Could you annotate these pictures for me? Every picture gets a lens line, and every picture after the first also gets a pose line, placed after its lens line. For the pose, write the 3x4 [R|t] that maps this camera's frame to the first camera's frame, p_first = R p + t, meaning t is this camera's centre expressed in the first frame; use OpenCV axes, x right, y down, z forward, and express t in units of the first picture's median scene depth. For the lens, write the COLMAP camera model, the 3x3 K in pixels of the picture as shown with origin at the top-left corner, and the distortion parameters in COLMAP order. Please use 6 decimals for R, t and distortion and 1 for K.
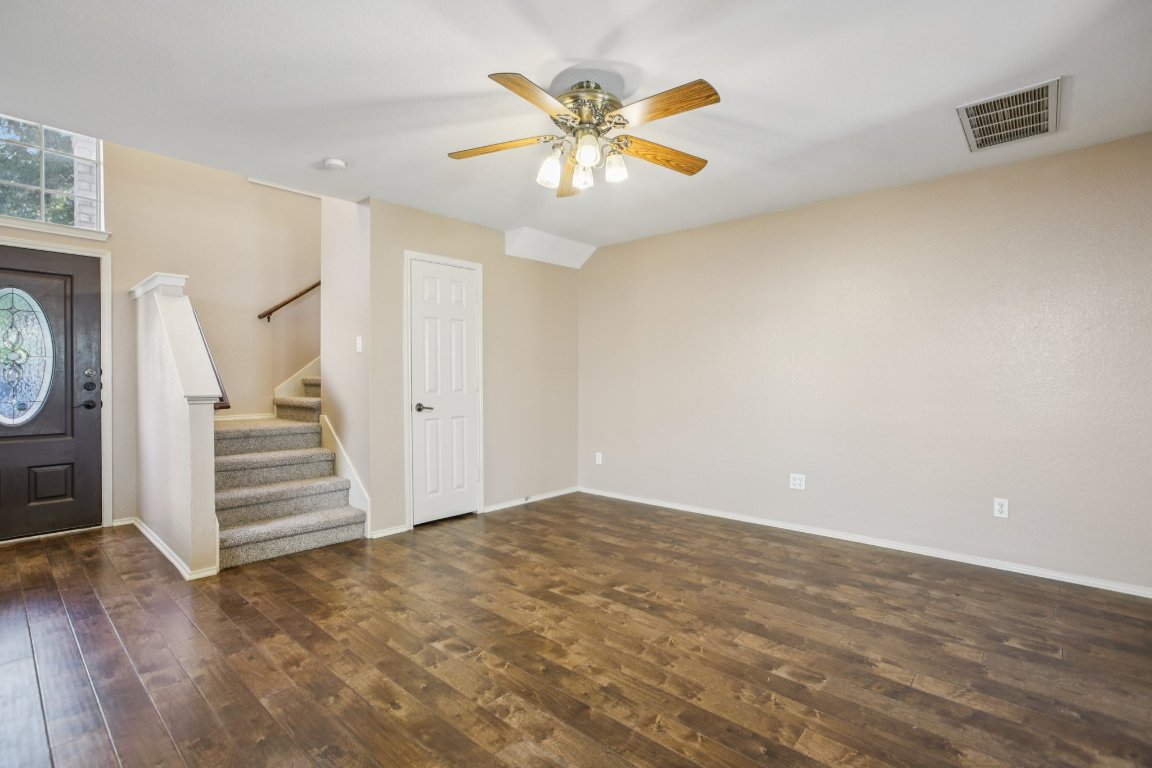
lens RADIAL K [[533.0, 0, 595.1], [0, 533.0, 385.5], [0, 0, 1]] dist [-0.031873, 0.013298]
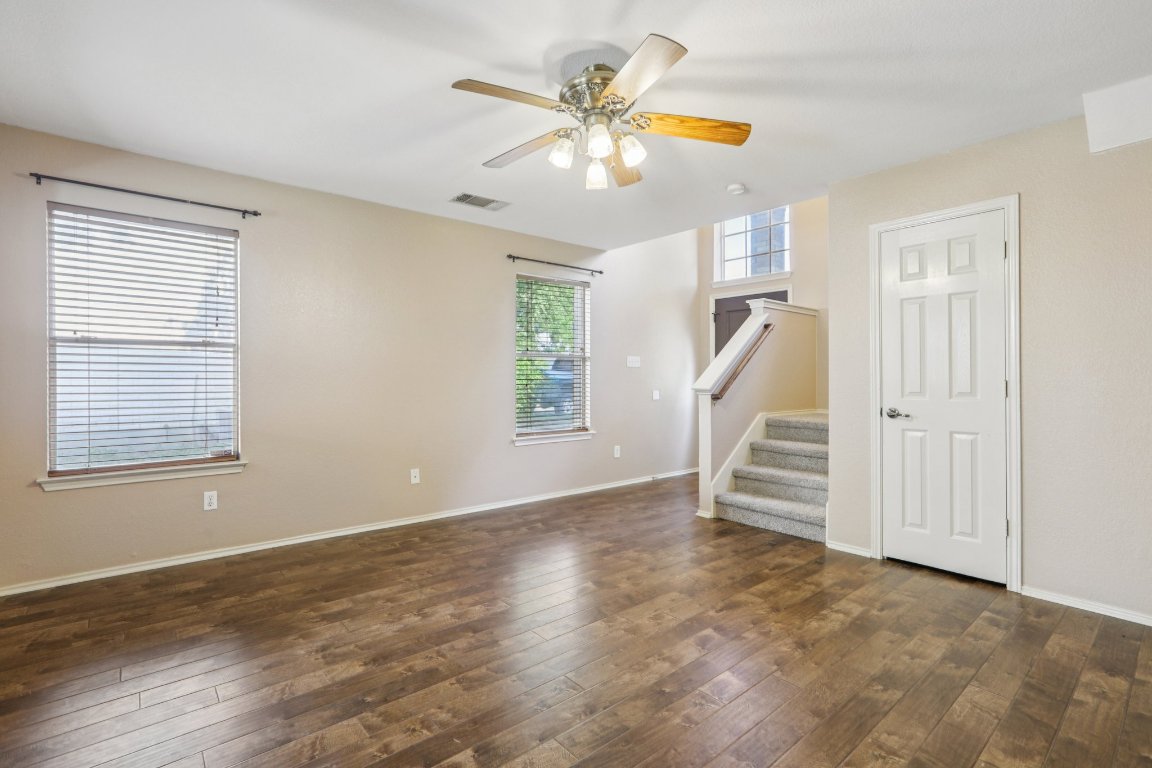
lens RADIAL K [[538.7, 0, 559.3], [0, 538.7, 381.0], [0, 0, 1]] dist [-0.006048, 0.000627]
pose [[-0.182682, 0.006405, -0.983151, 0.840912], [-0.010052, 0.999914, 0.008382, -0.013376], [0.983121, 0.011414, -0.182602, 0.973849]]
